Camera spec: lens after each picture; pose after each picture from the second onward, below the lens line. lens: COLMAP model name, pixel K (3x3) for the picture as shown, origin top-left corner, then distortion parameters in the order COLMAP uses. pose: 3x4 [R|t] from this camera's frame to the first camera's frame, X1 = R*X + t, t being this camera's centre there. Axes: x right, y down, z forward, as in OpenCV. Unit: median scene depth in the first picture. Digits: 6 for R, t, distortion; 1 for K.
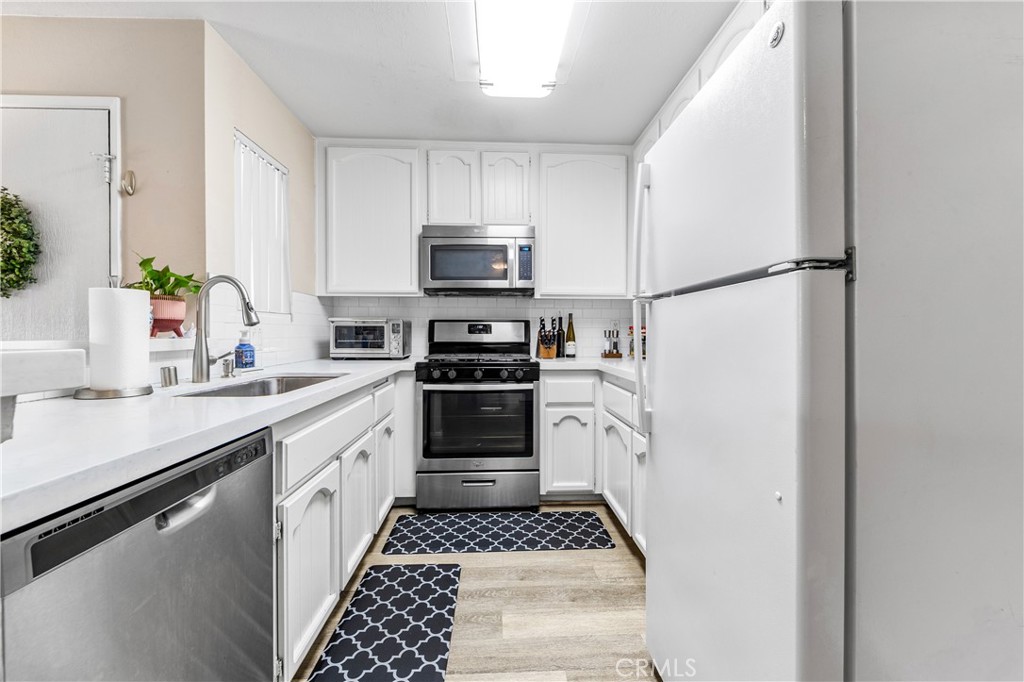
lens RADIAL K [[409.6, 0, 502.4], [0, 409.6, 337.4], [0, 0, 1]] dist [-0.002162, 0.001116]
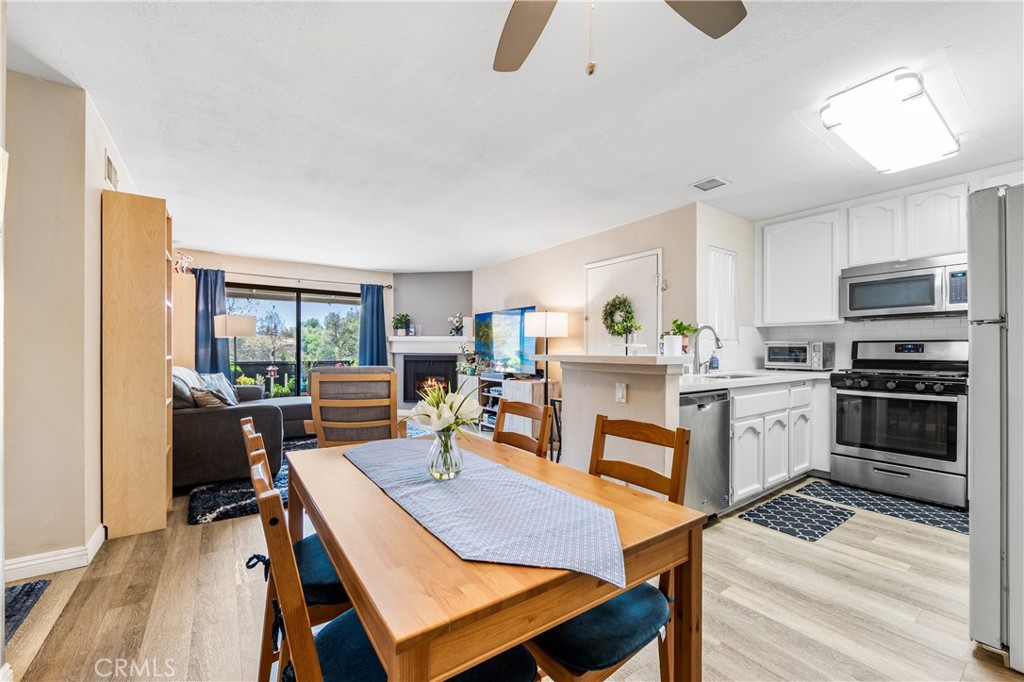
lens RADIAL K [[409.6, 0, 509.9], [0, 409.6, 349.7], [0, 0, 1]] dist [-0.002162, 0.001116]
pose [[0.551453, -0.001053, -0.834205, 0.337933], [-0.009502, 0.999926, -0.007543, 0.002198], [0.834152, 0.012086, 0.551402, -0.649053]]
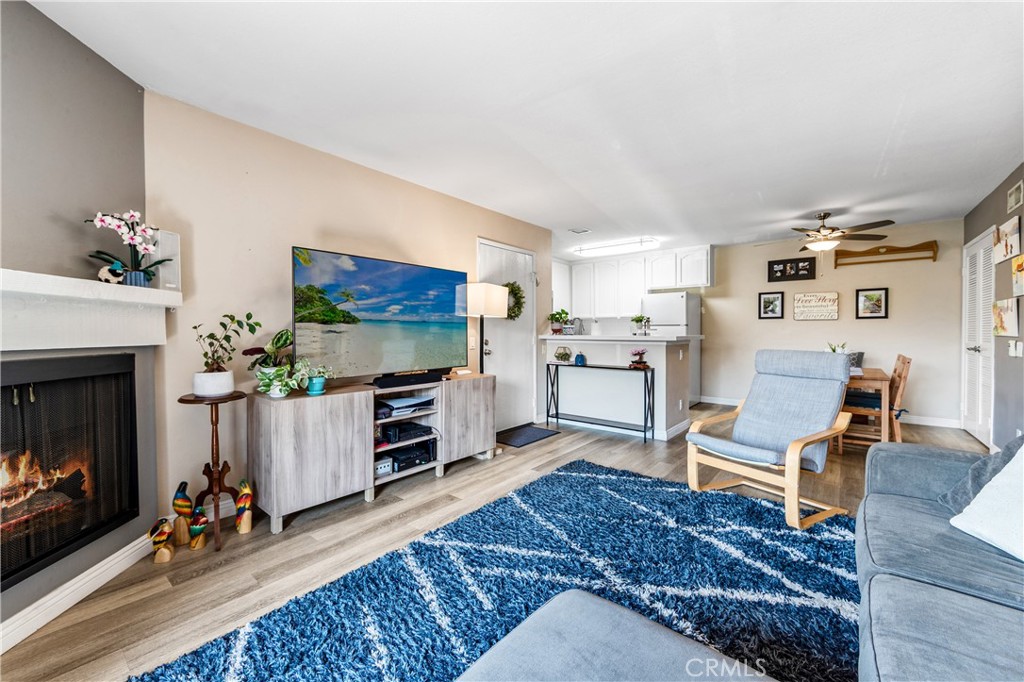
lens RADIAL K [[409.6, 0, 507.8], [0, 409.6, 336.5], [0, 0, 1]] dist [-0.002162, 0.001116]
pose [[0.660428, -0.011605, 0.750800, -2.236916], [0.009891, 0.999928, 0.006755, -0.008315], [-0.750824, 0.002965, 0.660495, -0.526645]]
